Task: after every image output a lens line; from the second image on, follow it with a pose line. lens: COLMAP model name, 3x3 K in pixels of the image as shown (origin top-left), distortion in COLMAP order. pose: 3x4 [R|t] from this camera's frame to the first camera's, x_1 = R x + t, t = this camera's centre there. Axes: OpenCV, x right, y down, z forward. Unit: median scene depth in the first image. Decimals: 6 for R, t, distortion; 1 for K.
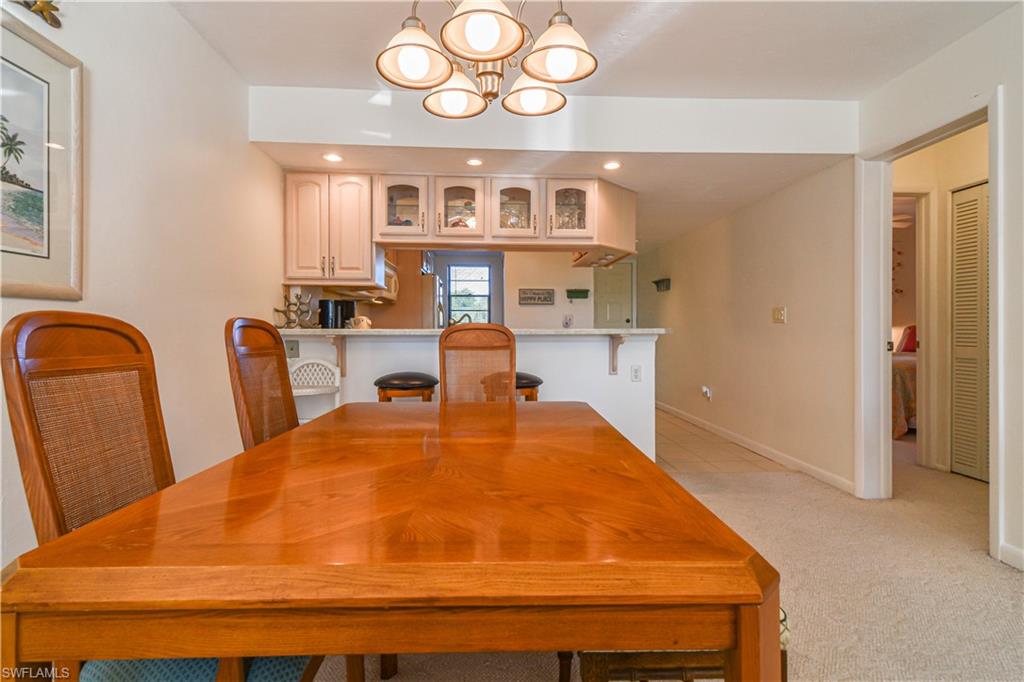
lens RADIAL K [[512.2, 0, 513.9], [0, 512.2, 335.2], [0, 0, 1]] dist [0.033248, -0.011704]
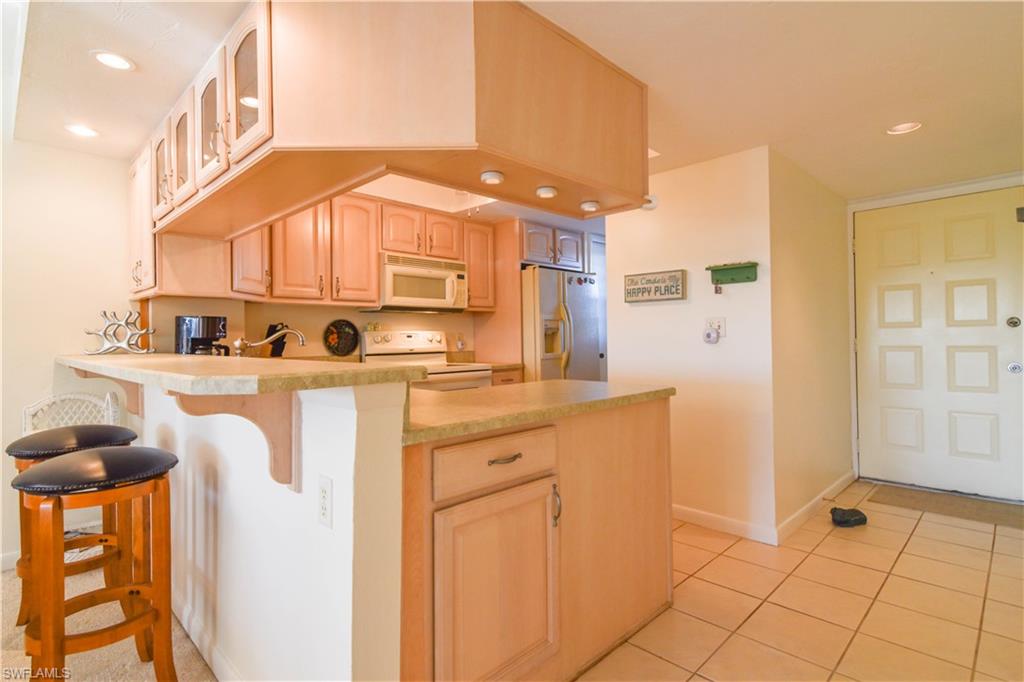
lens RADIAL K [[512.2, 0, 513.9], [0, 512.2, 335.2], [0, 0, 1]] dist [0.033248, -0.011704]
pose [[0.667013, -0.014070, -0.744913, 0.596059], [0.003379, 0.999869, -0.015860, -0.025505], [0.745038, 0.008062, 0.666973, 0.883416]]
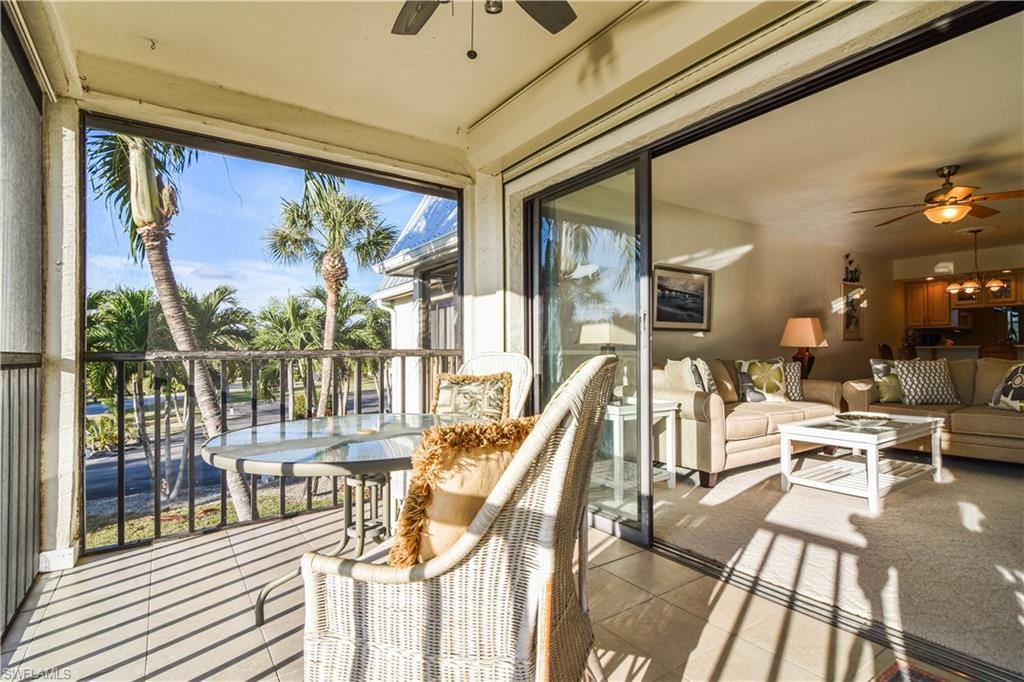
lens RADIAL K [[499.5, 0, 510.9], [0, 499.5, 345.9], [0, 0, 1]] dist [0.003718, -0.007217]
pose [[0.522691, -0.014540, -0.852398, 0.604005], [0.000068, 0.999855, -0.017014, 0.025416], [0.852522, 0.008834, 0.522616, -1.861129]]
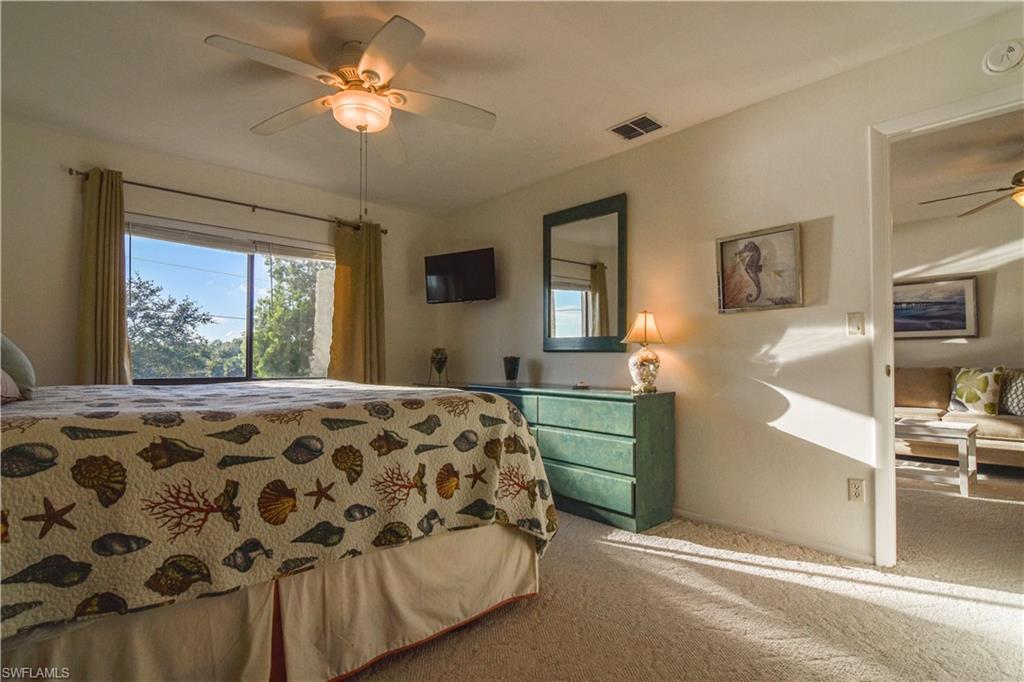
lens RADIAL K [[499.5, 0, 510.9], [0, 499.5, 345.9], [0, 0, 1]] dist [0.003718, -0.007217]
pose [[-0.782866, -0.021411, -0.621822, 1.519489], [-0.007719, 0.999665, -0.024703, 0.024651], [0.622142, -0.014540, -0.782769, -0.312370]]
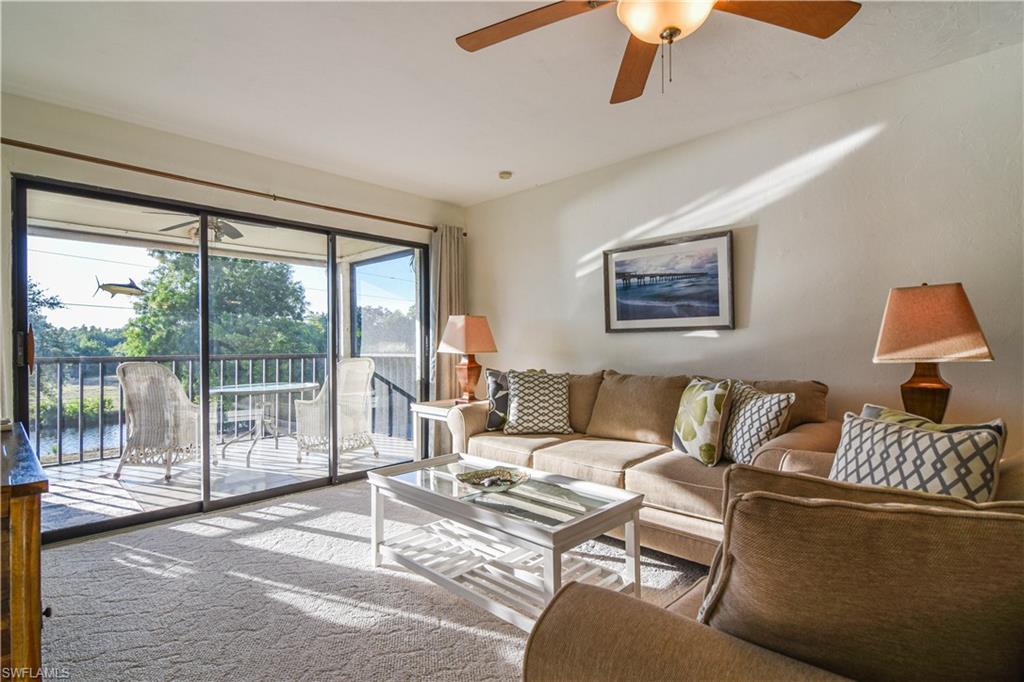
lens RADIAL K [[499.5, 0, 510.9], [0, 499.5, 345.9], [0, 0, 1]] dist [0.003718, -0.007217]
pose [[-0.733485, 0.007721, -0.679662, 0.532503], [0.001983, 0.999956, 0.009219, -0.021462], [0.679703, 0.005414, -0.733468, -0.207874]]
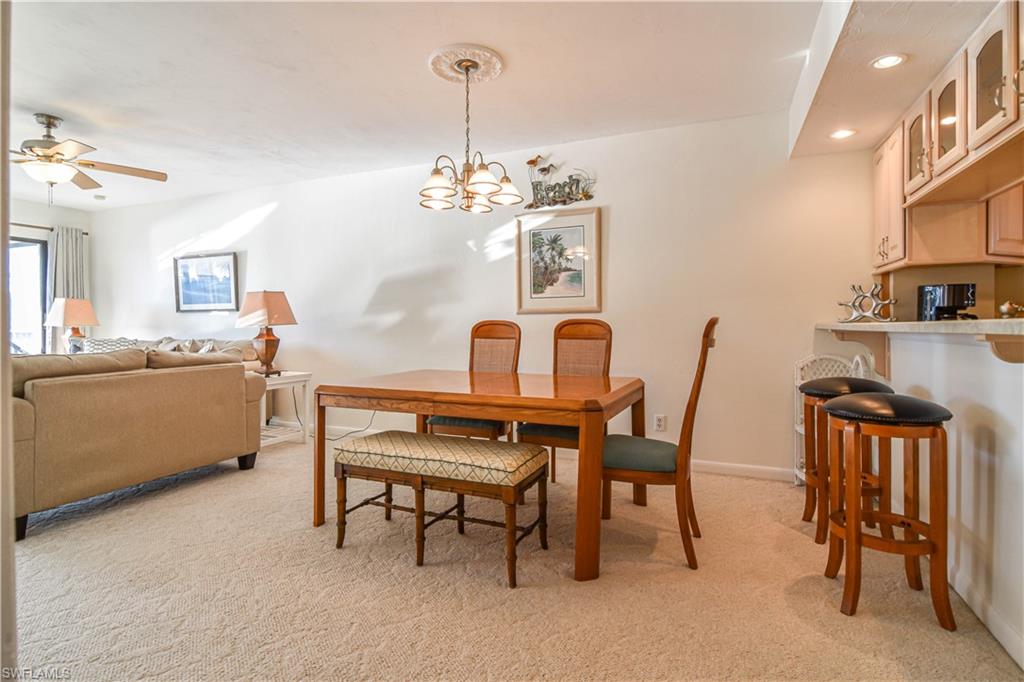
lens RADIAL K [[514.6, 0, 512.0], [0, 514.6, 335.3], [0, 0, 1]] dist [0.001645, -0.001148]
pose [[-0.434969, 0.016941, -0.900286, 0.667424], [-0.004654, 0.999767, 0.021061, -0.006133], [0.900433, 0.013351, -0.434789, 0.806915]]
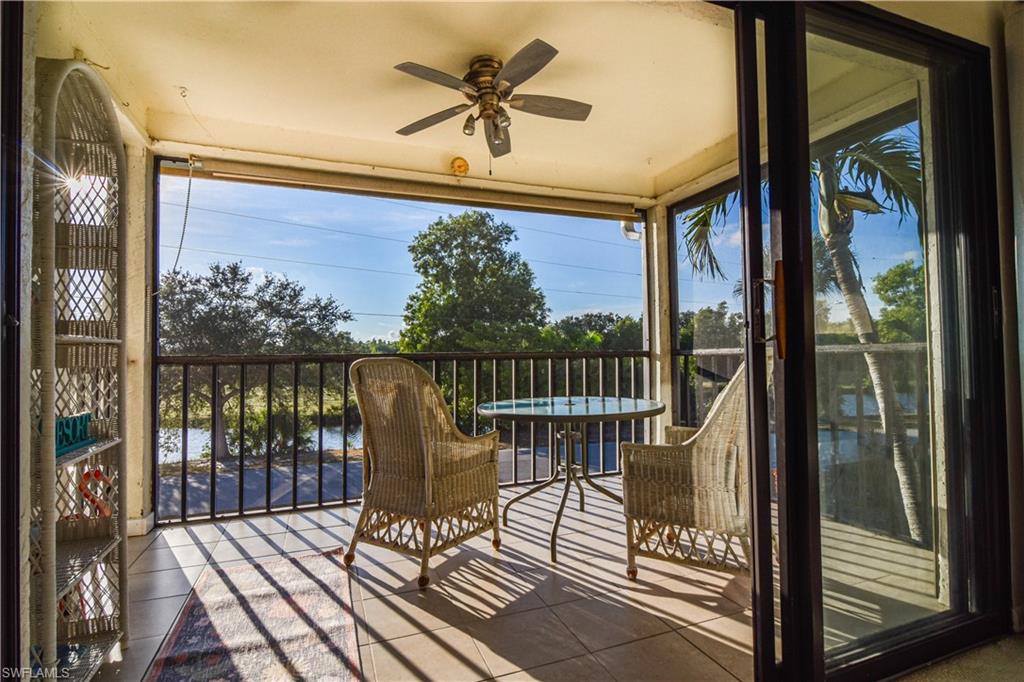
lens RADIAL K [[506.4, 0, 515.1], [0, 506.4, 335.4], [0, 0, 1]] dist [0.000641, -0.000040]
pose [[-0.952013, 0.005123, -0.306014, 0.410119], [0.015094, 0.999429, -0.030224, 0.019197], [0.305684, -0.033393, -0.951547, -0.981092]]
